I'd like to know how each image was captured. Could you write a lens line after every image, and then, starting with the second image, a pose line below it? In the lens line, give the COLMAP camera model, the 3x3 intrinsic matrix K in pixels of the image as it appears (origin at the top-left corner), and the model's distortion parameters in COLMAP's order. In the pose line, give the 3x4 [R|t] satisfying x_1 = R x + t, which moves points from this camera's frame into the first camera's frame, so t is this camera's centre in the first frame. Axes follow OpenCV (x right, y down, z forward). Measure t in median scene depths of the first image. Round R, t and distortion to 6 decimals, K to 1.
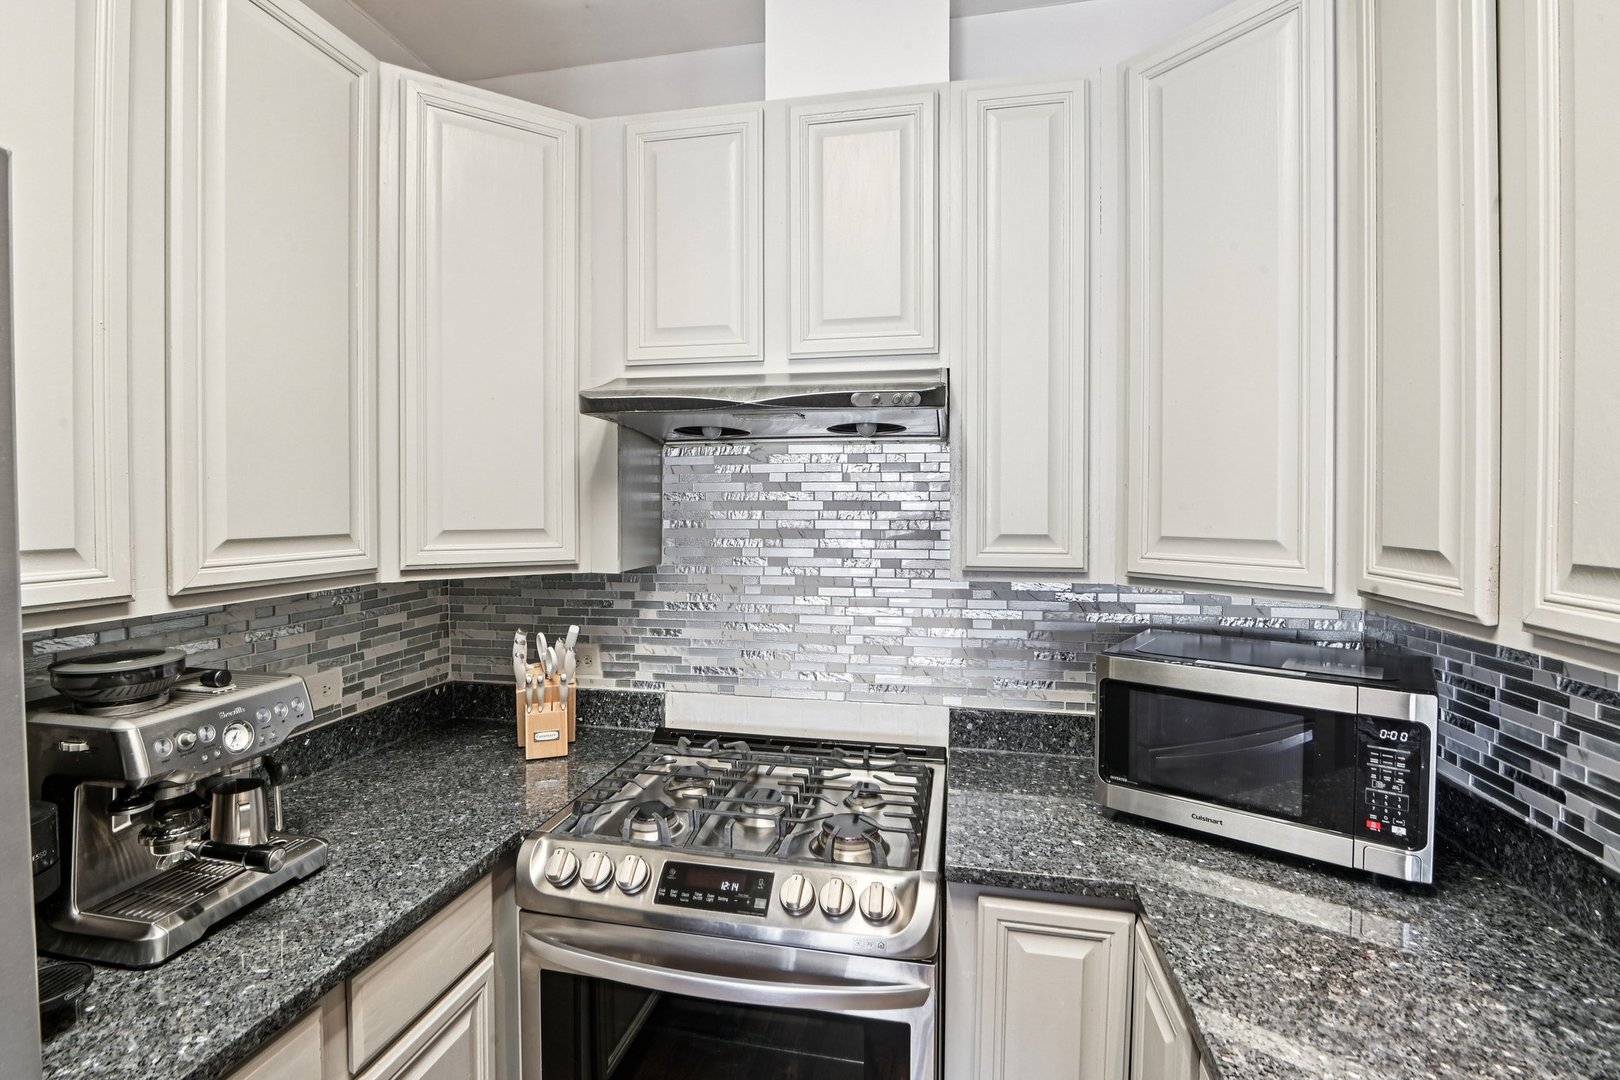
lens RADIAL K [[748.0, 0, 805.1], [0, 748.0, 514.6], [0, 0, 1]] dist [-0.016869, -0.002160]
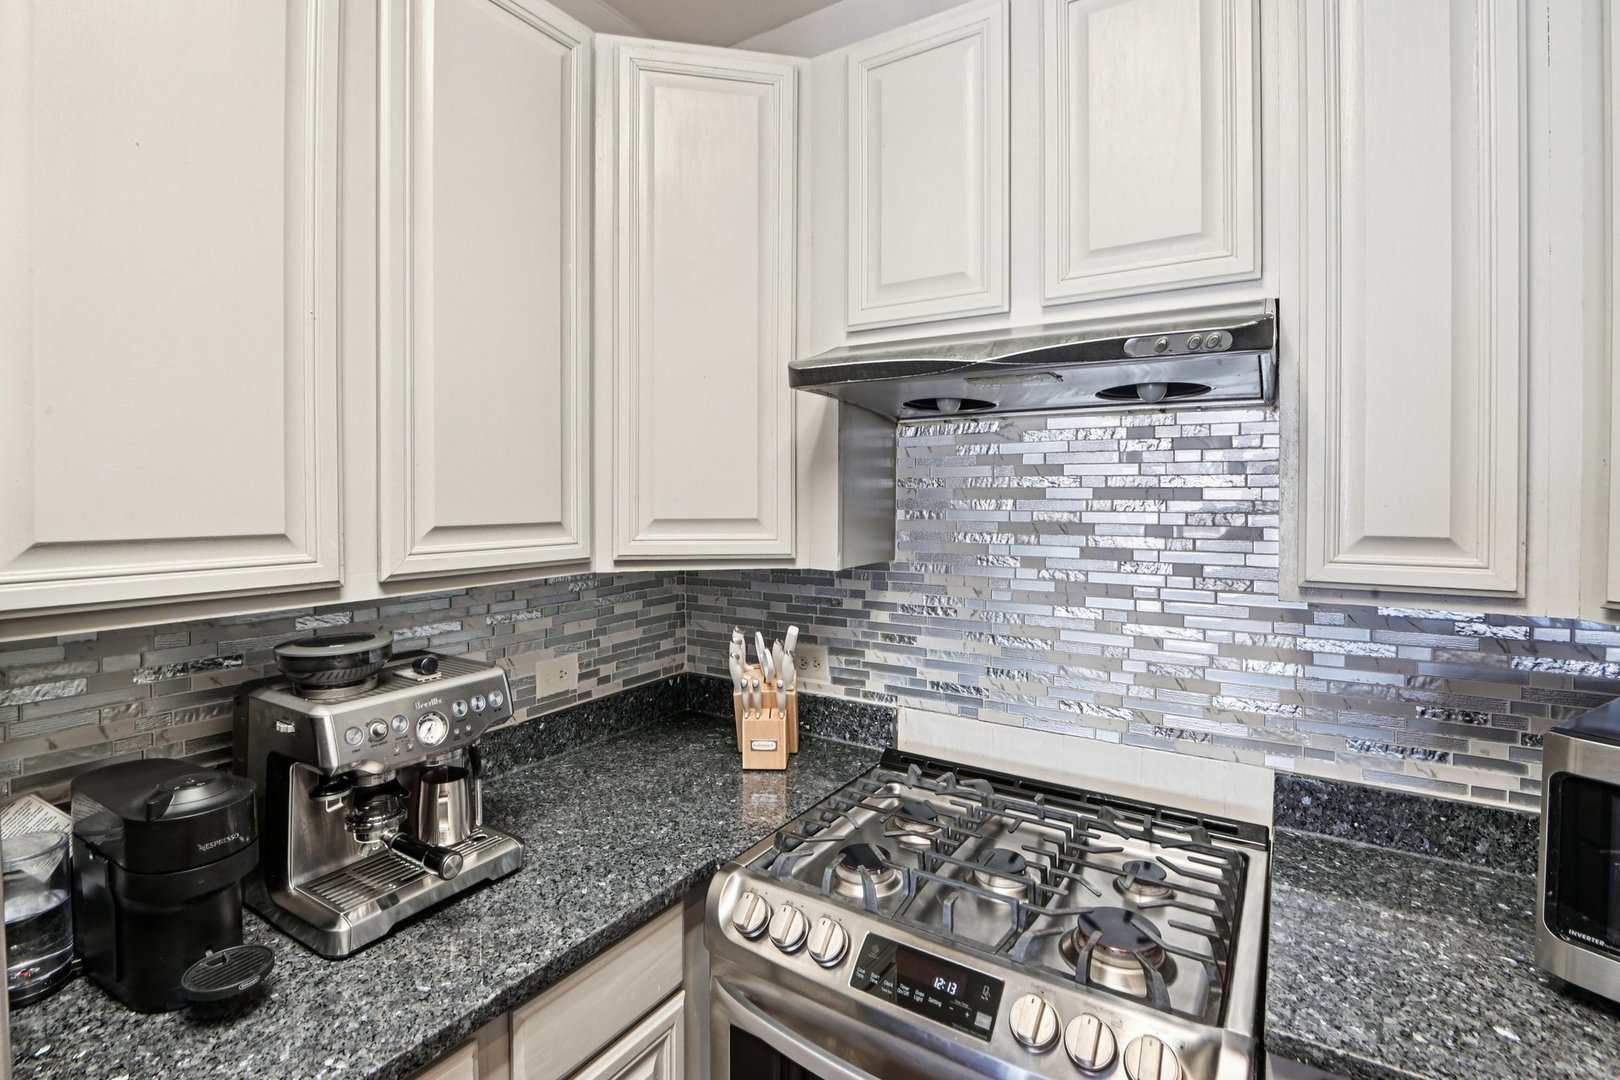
lens RADIAL K [[755.3, 0, 794.7], [0, 755.3, 502.9], [0, 0, 1]] dist [-0.016413, -0.003226]
pose [[0.929686, 0.005717, -0.368309, 0.027239], [-0.005570, 0.999983, 0.001462, -0.001788], [0.368311, 0.000692, 0.929702, 0.160179]]
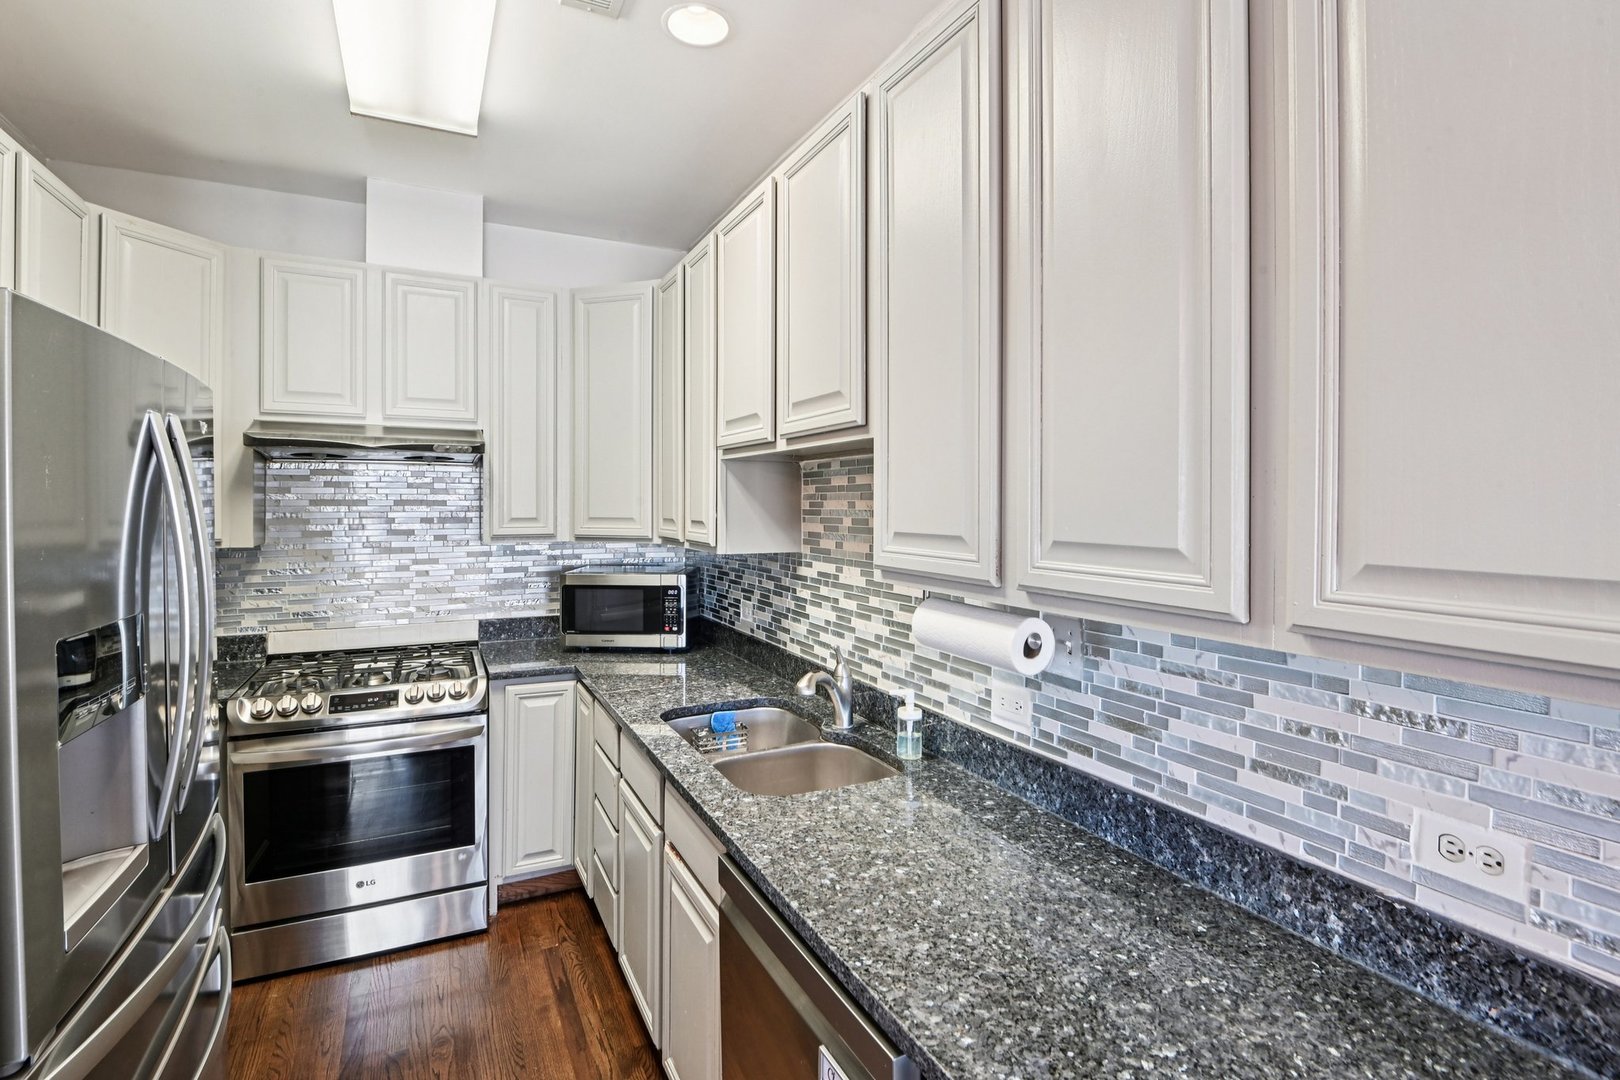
lens RADIAL K [[767.1, 0, 801.6], [0, 767.1, 506.1], [0, 0, 1]] dist [-0.000754, -0.000594]
pose [[0.791526, -0.003223, 0.611127, -0.321174], [0.006416, 0.999975, -0.003036, 0.006102], [-0.611101, 0.006324, 0.791527, -0.928379]]
